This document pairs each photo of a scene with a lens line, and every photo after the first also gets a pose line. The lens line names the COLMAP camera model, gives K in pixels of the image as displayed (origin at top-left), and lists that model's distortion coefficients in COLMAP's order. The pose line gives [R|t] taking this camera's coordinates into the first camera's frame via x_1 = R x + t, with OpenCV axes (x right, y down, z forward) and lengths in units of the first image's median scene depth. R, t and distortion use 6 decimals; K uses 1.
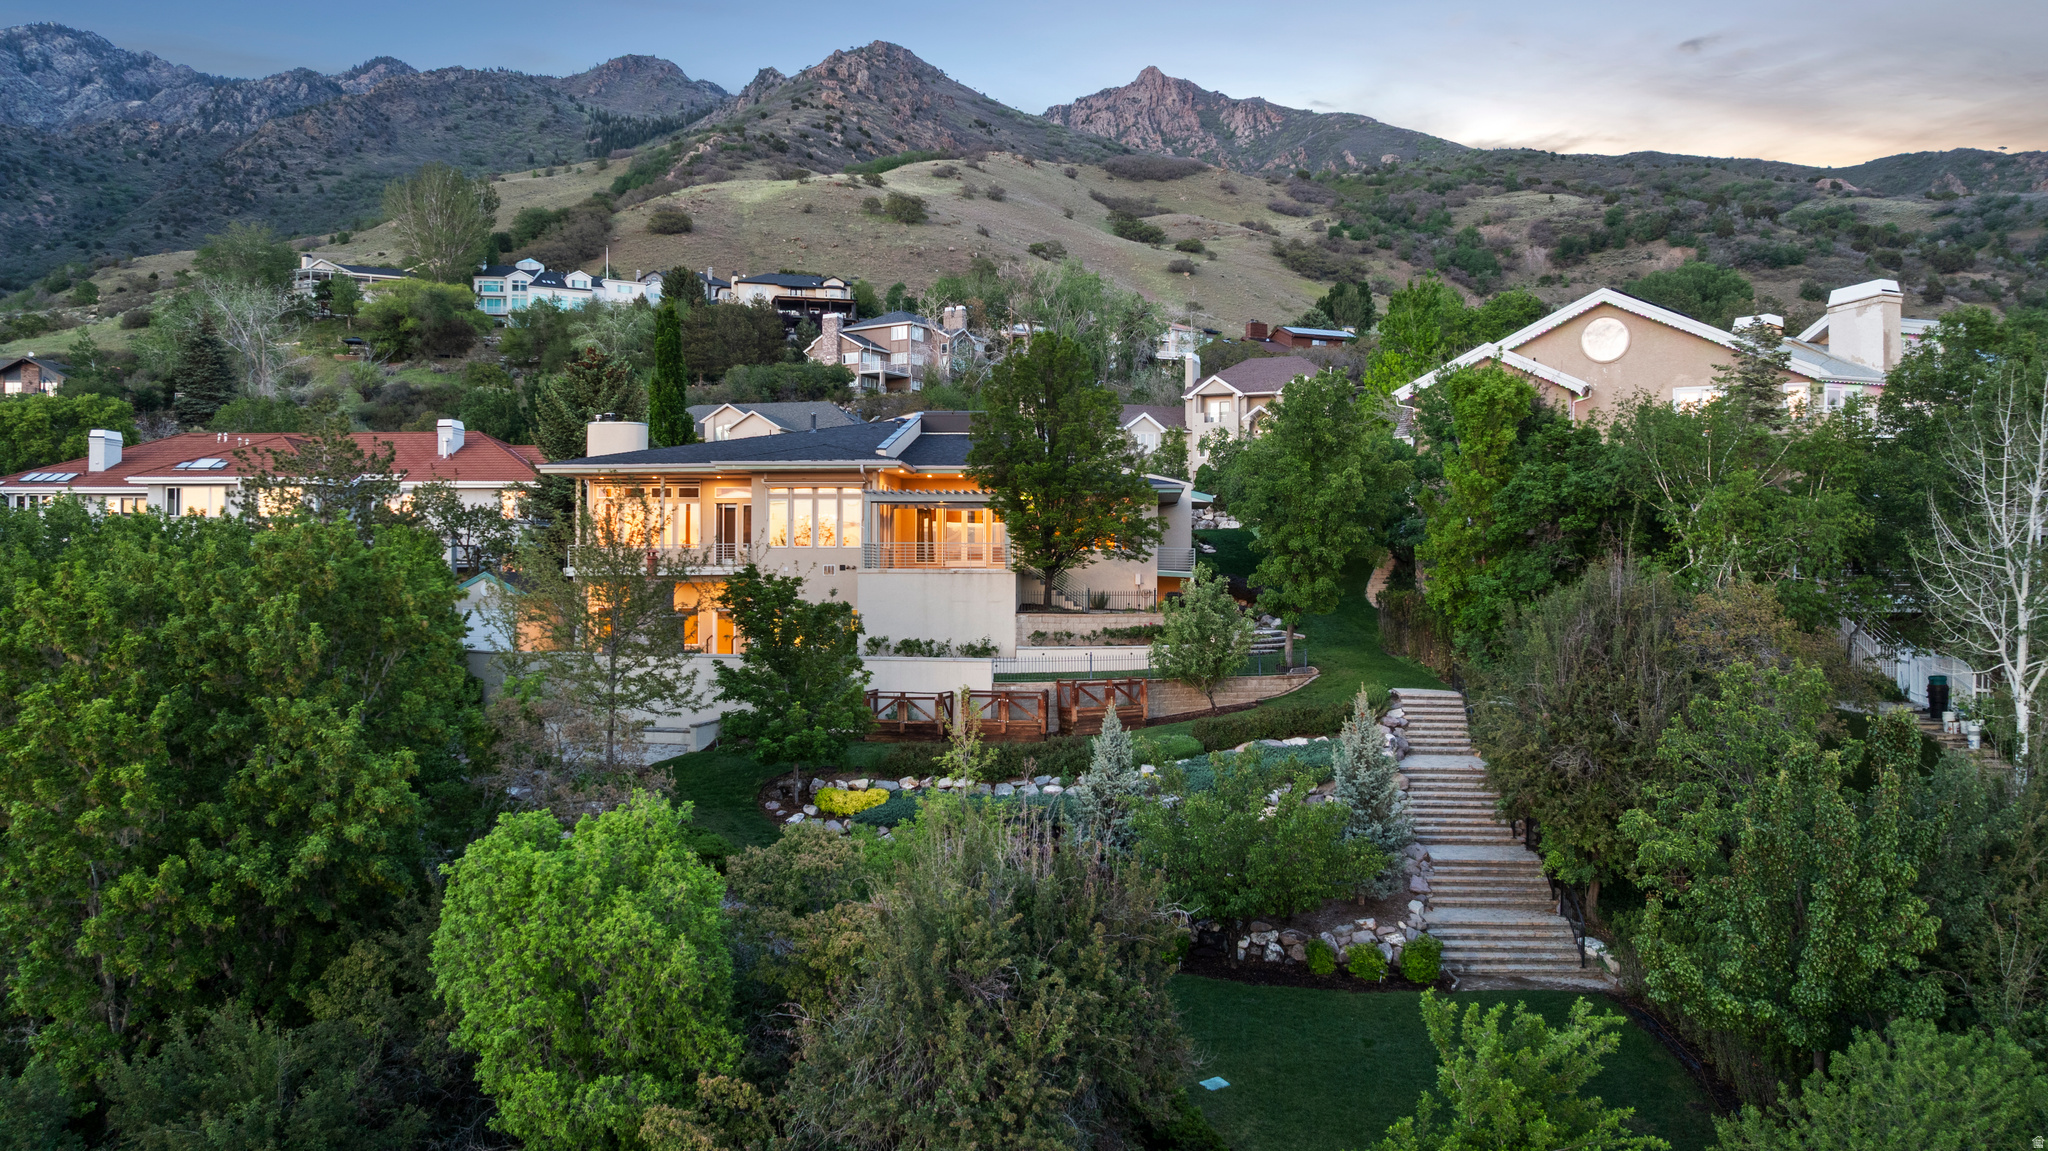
lens RADIAL K [[1437.2, 0, 1023.7], [0, 1437.2, 571.7], [0, 0, 1]] dist [-0.020034, 0.004869]
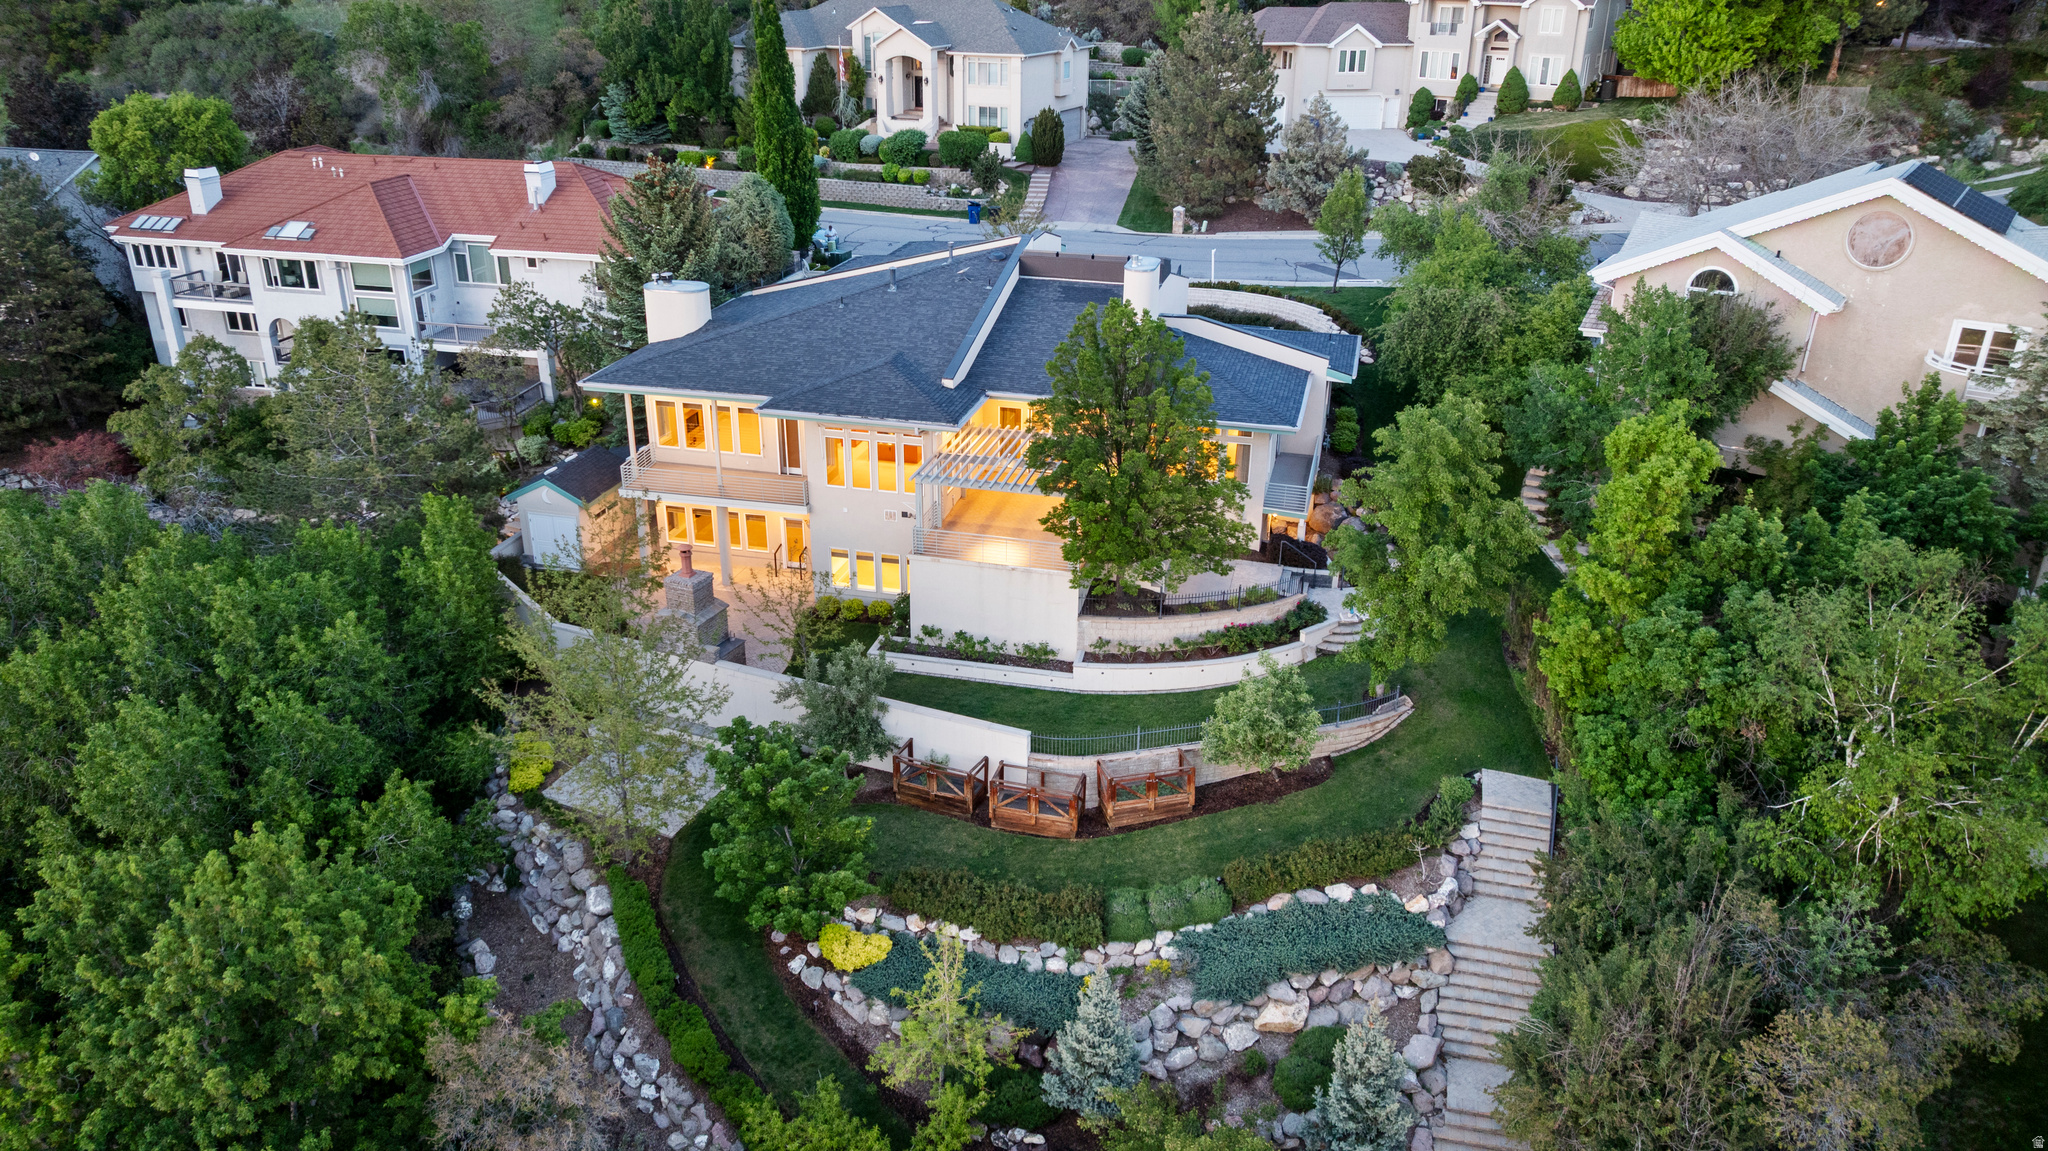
lens RADIAL K [[1440.8, 0, 1023.8], [0, 1440.8, 565.8], [0, 0, 1]] dist [-0.019291, -0.000239]
pose [[0.985795, 0.072779, -0.151362, 0.021059], [-0.005037, 0.913636, 0.406502, -0.081216], [0.167875, -0.399965, 0.901025, 0.041064]]
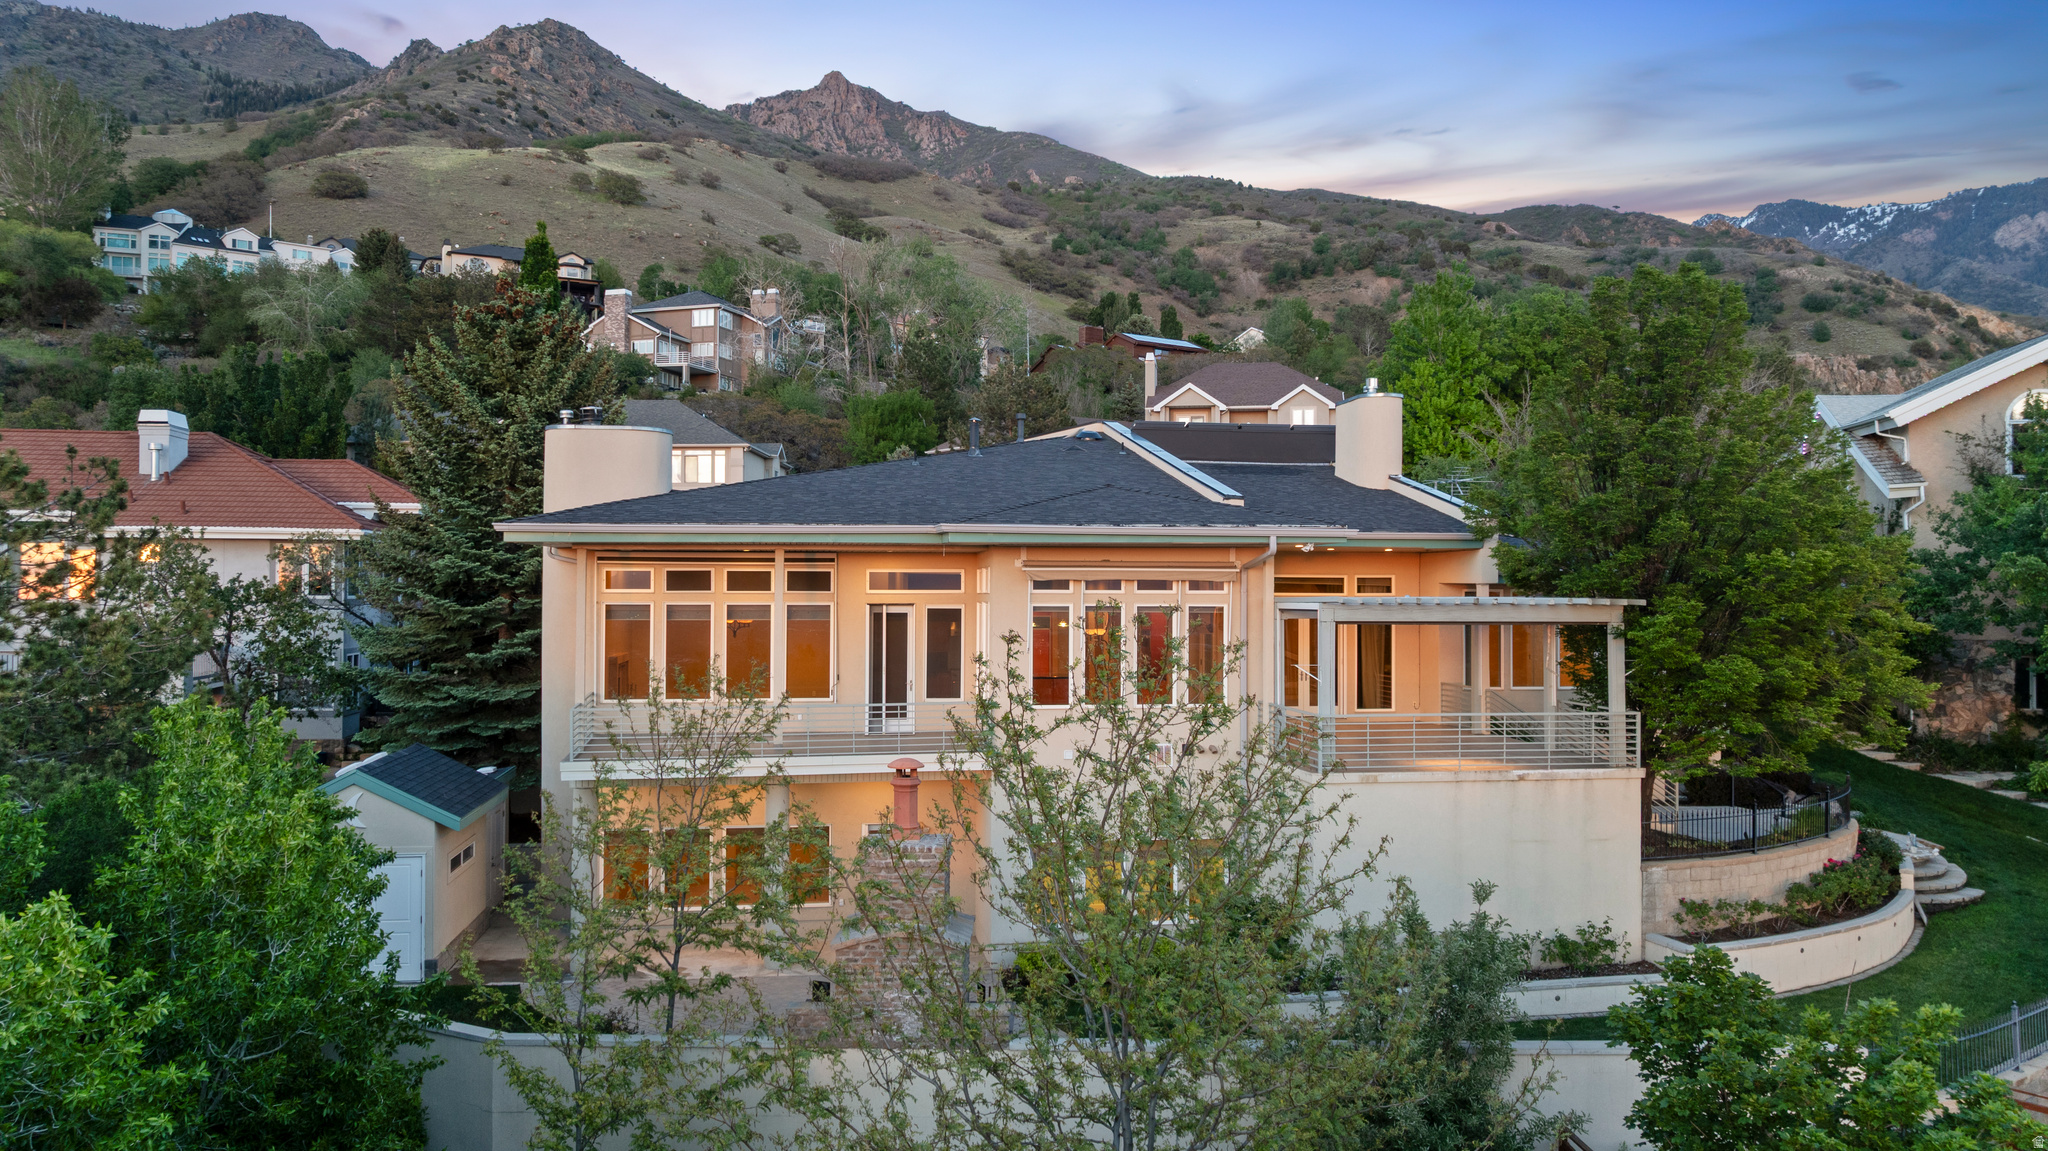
lens RADIAL K [[1440.8, 0, 1023.8], [0, 1440.8, 565.8], [0, 0, 1]] dist [-0.019291, -0.000239]
pose [[0.973694, 0.005961, 0.227781, -0.067351], [-0.003160, 0.999915, -0.012659, -0.013422], [-0.227837, 0.011606, 0.973630, 0.129637]]
